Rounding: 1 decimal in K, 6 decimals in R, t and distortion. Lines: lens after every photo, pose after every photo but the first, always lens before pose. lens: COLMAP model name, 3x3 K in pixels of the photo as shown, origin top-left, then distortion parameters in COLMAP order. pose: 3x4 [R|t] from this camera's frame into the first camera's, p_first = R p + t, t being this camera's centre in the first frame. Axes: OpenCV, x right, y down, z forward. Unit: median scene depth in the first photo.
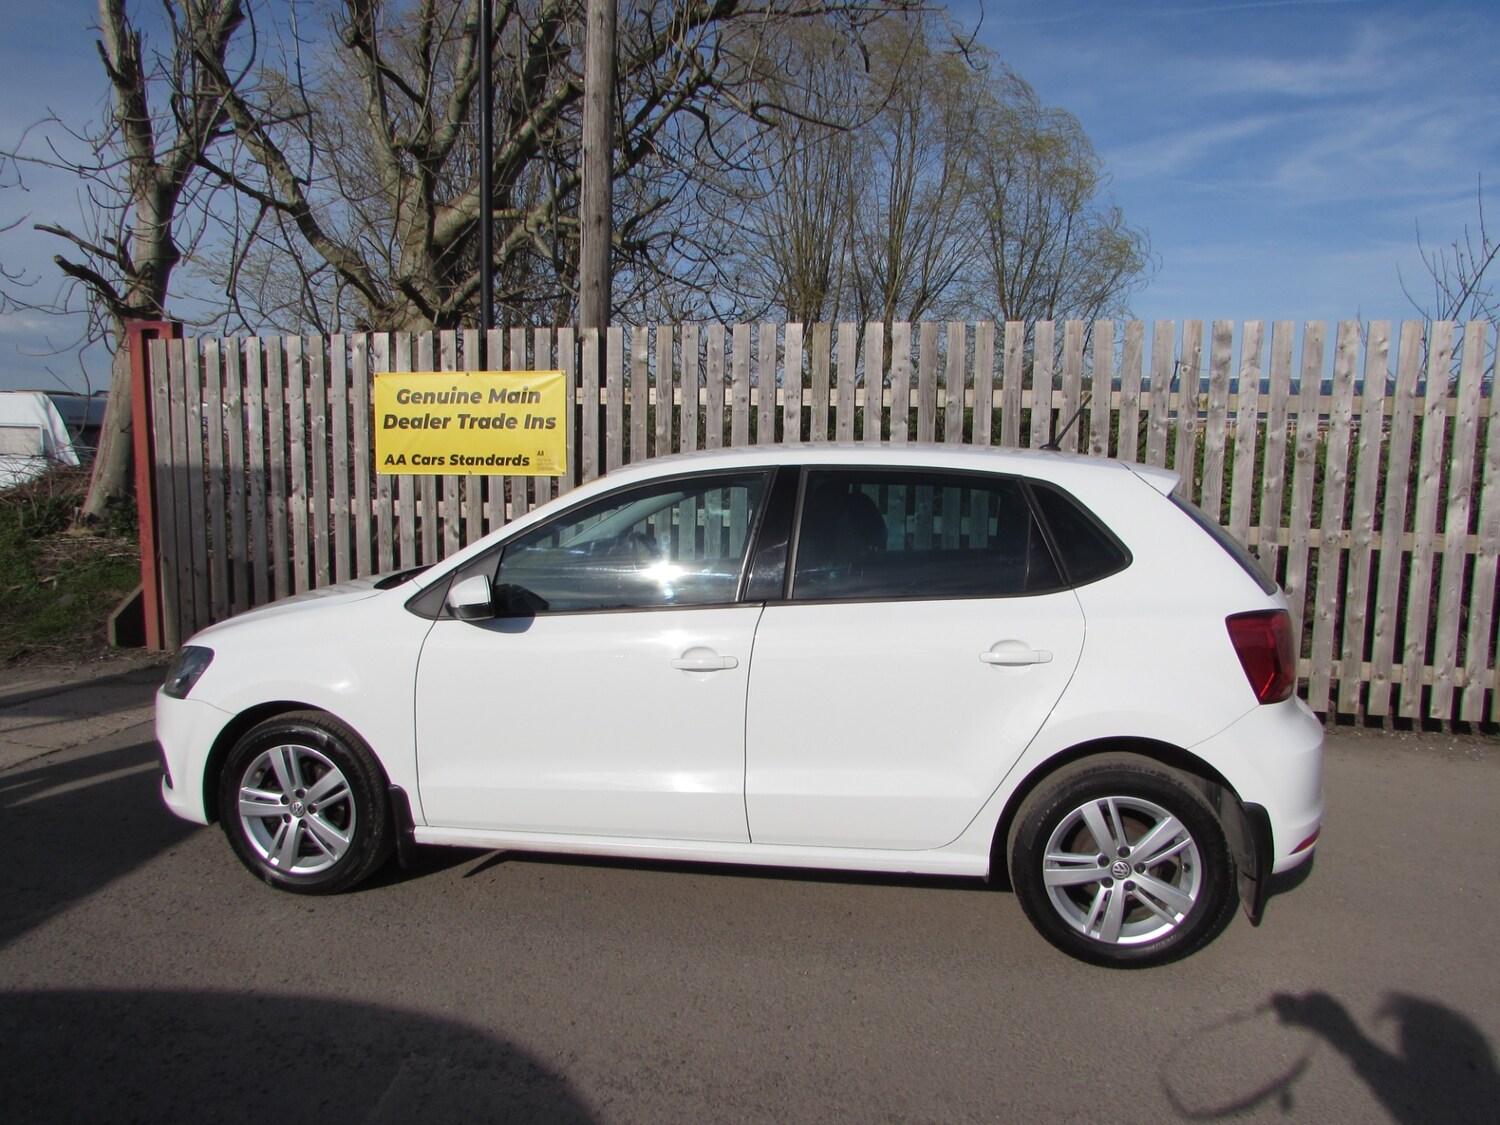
lens RADIAL K [[1057.1, 0, 752.1], [0, 1057.1, 567.1], [0, 0, 1]] dist [-0.033710, 0.022605]
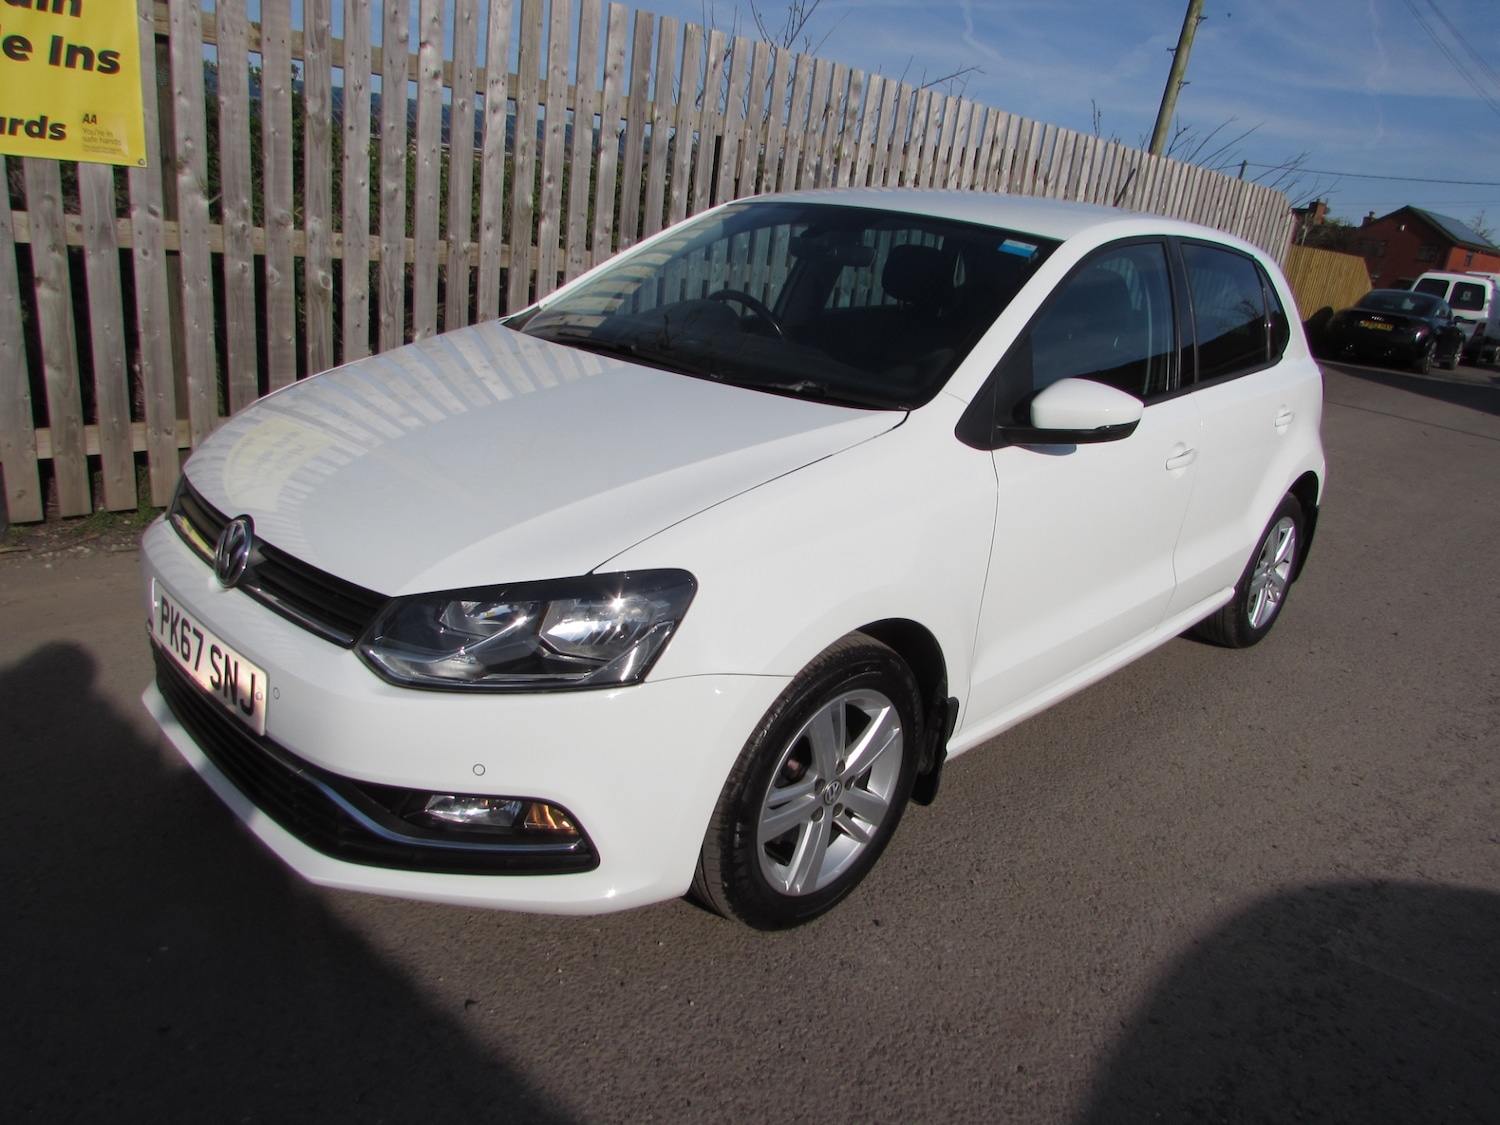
lens RADIAL K [[1057.1, 0, 755.9], [0, 1057.1, 559.7], [0, 0, 1]] dist [-0.033710, 0.022605]
pose [[0.549267, -0.216564, 0.807097, -0.506939], [-0.005437, 0.964889, 0.262603, -0.032570], [-0.835629, -0.148627, 0.528804, 0.404769]]
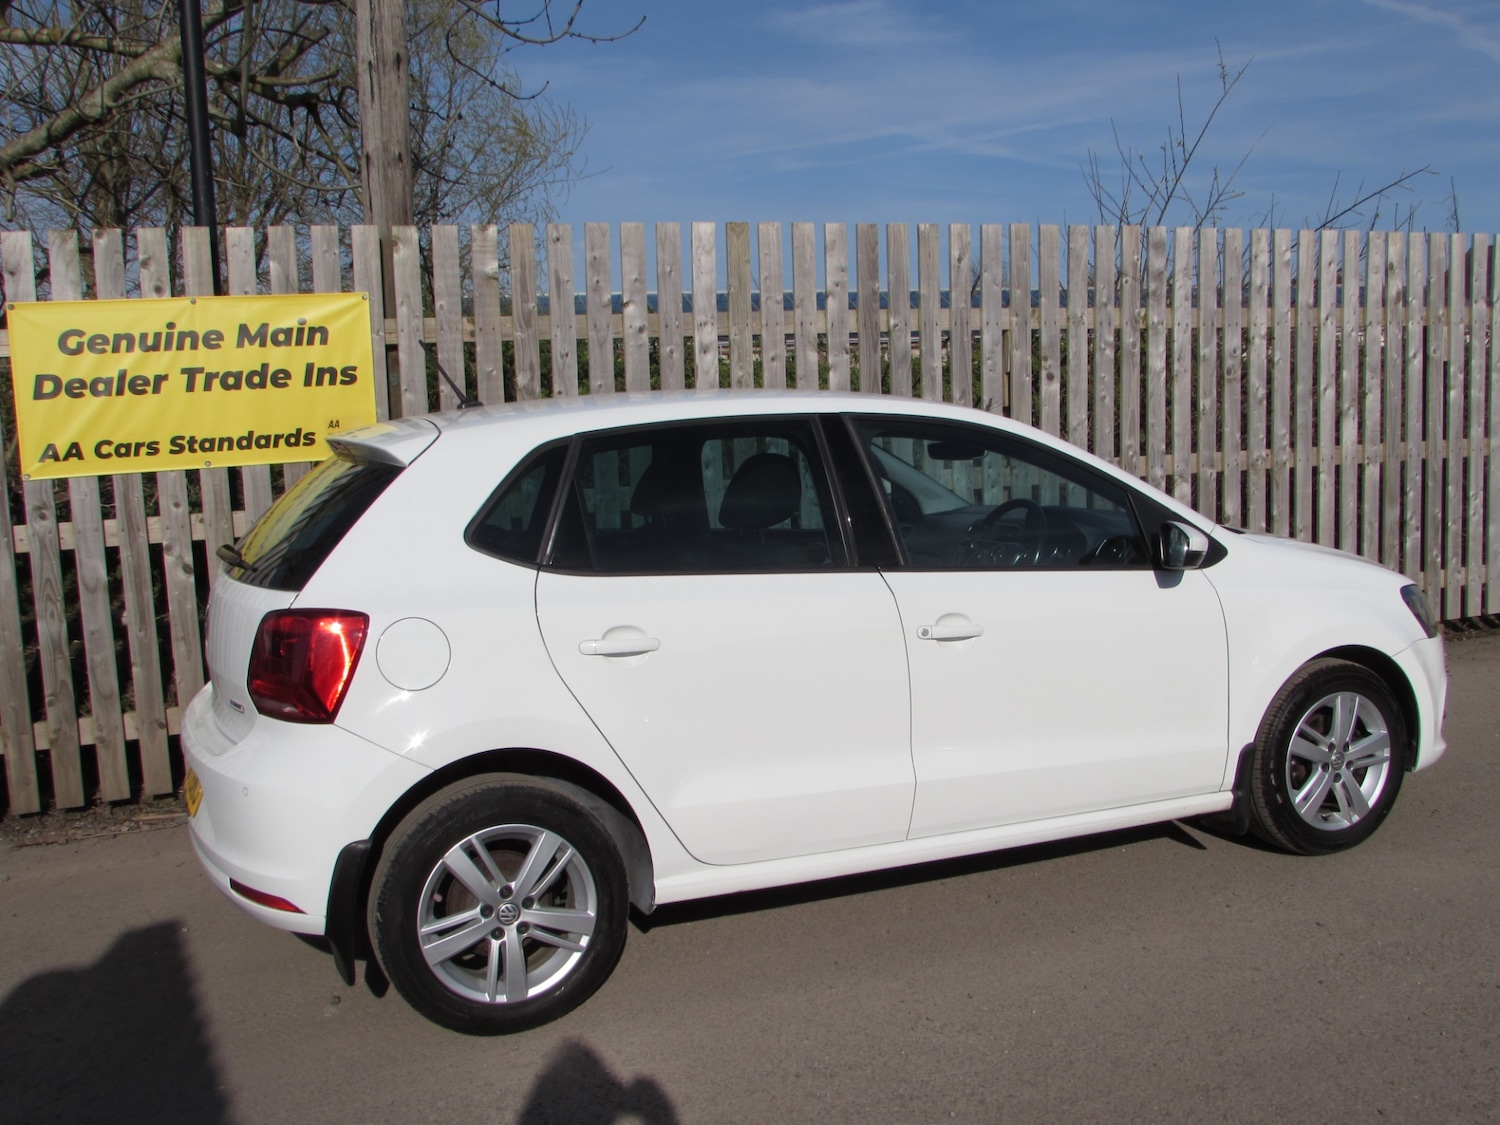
lens RADIAL K [[1442.8, 0, 751.5], [0, 1442.8, 568.9], [0, 0, 1]] dist [-0.050732, 0.000000]
pose [[0.833193, -0.115836, 0.540714, -0.477689], [0.112611, 0.992867, 0.039177, -0.028091], [-0.541395, 0.028249, 0.840294, 0.149469]]
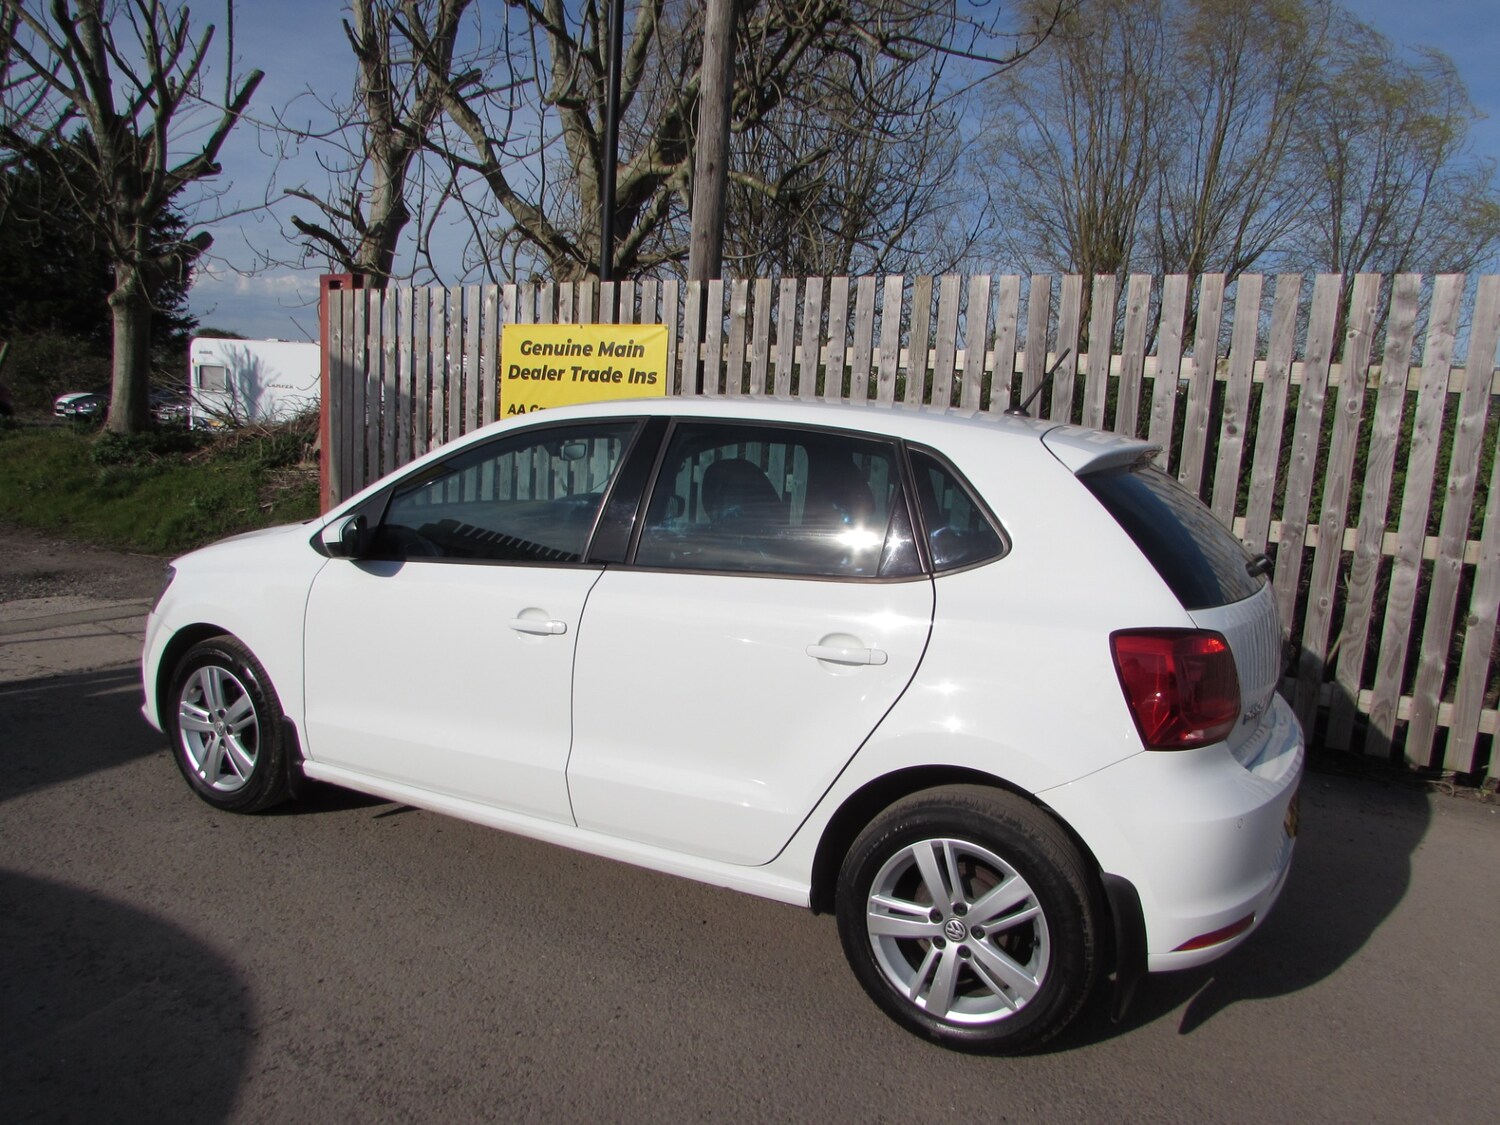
lens RADIAL K [[1057.1, 0, 751.2], [0, 1057.1, 564.8], [0, 0, 1]] dist [-0.033710, 0.022605]
pose [[0.954486, 0.083439, -0.286348, 0.195760], [-0.077091, 0.996465, 0.033394, -0.003419], [0.288122, -0.009800, 0.957544, 0.086752]]
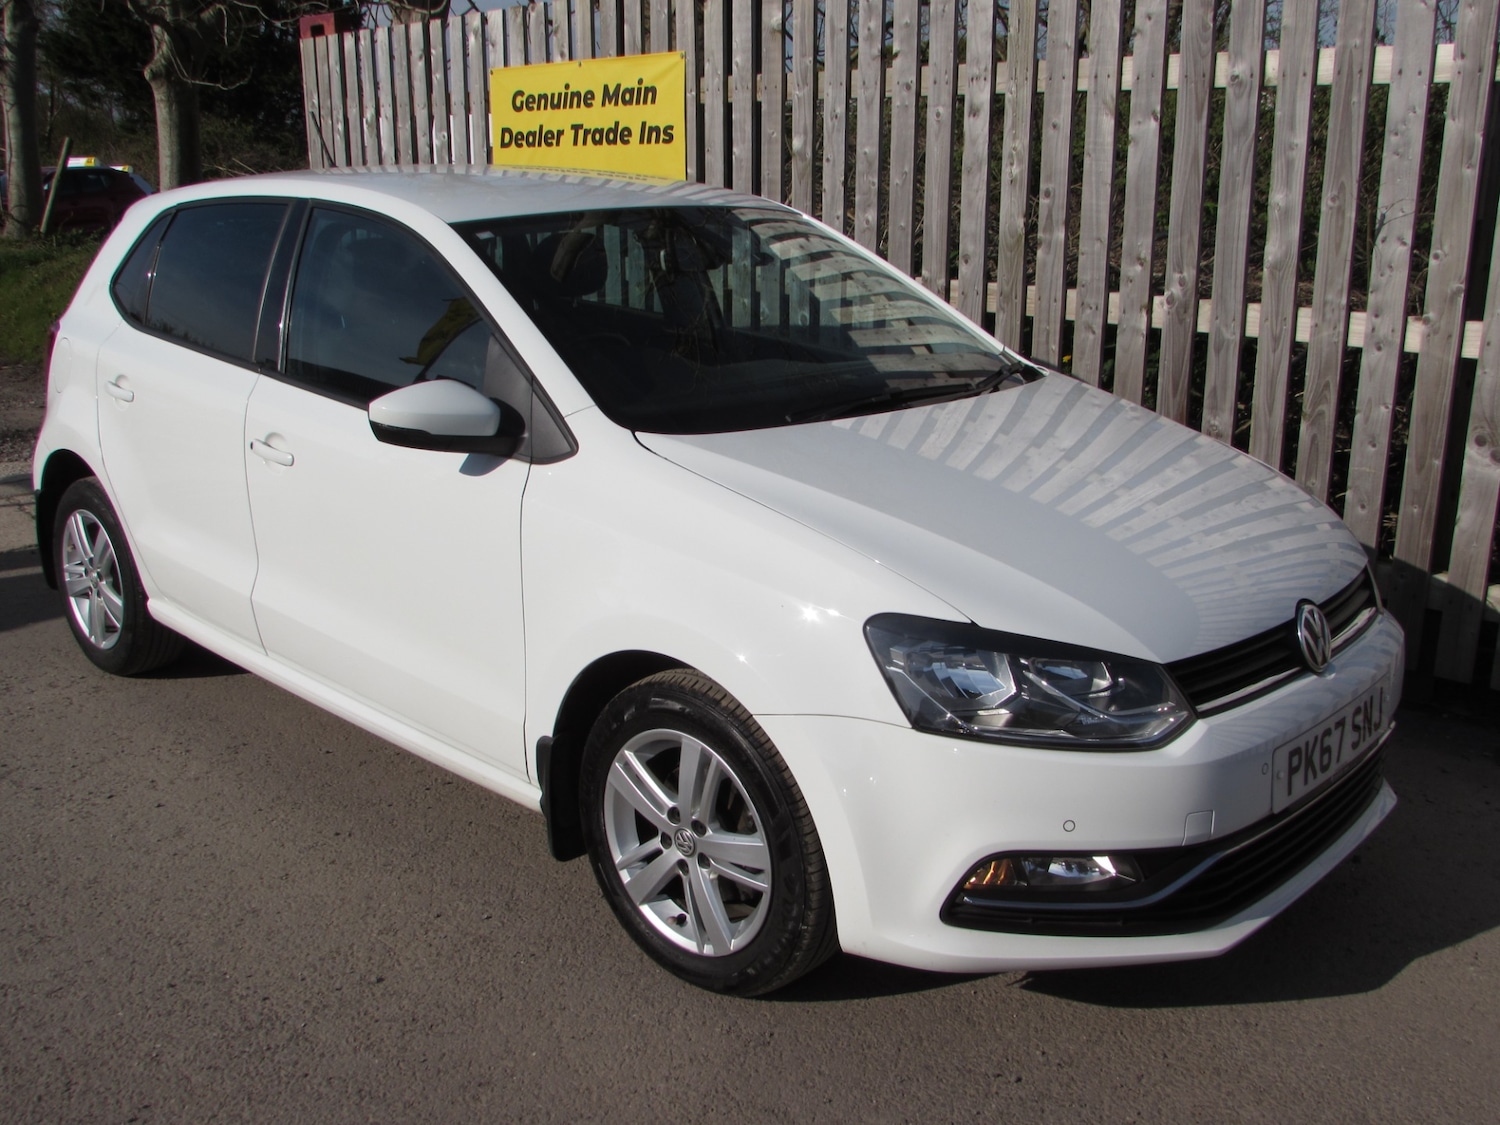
lens RADIAL K [[1442.8, 0, 746.5], [0, 1442.8, 557.8], [0, 0, 1]] dist [-0.050732, 0.000000]
pose [[0.842959, 0.128754, -0.522344, 0.359008], [-0.046497, 0.984742, 0.167694, -0.029340], [0.535965, -0.117072, 0.836083, 0.249790]]
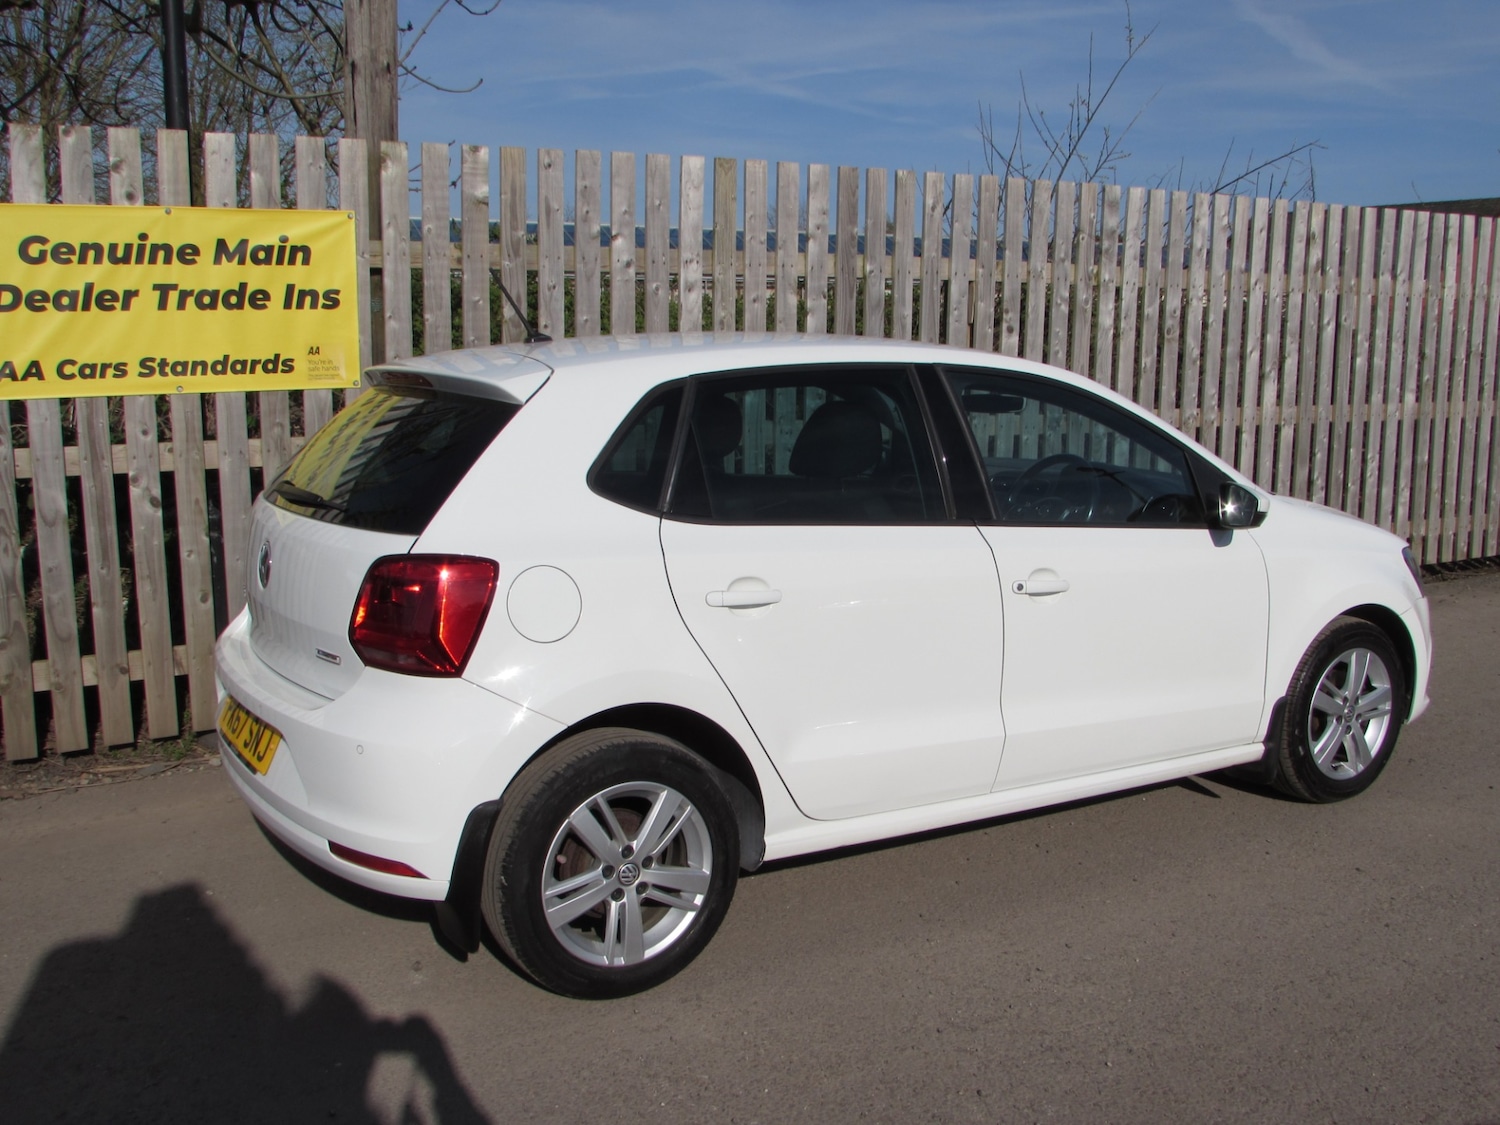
lens RADIAL K [[1442.8, 0, 753.4], [0, 1442.8, 568.6], [0, 0, 1]] dist [-0.050732, 0.000000]
pose [[0.745383, -0.125499, 0.654717, -0.571554], [0.082292, 0.991930, 0.096450, -0.045054], [-0.661538, -0.018015, 0.749696, 0.238490]]
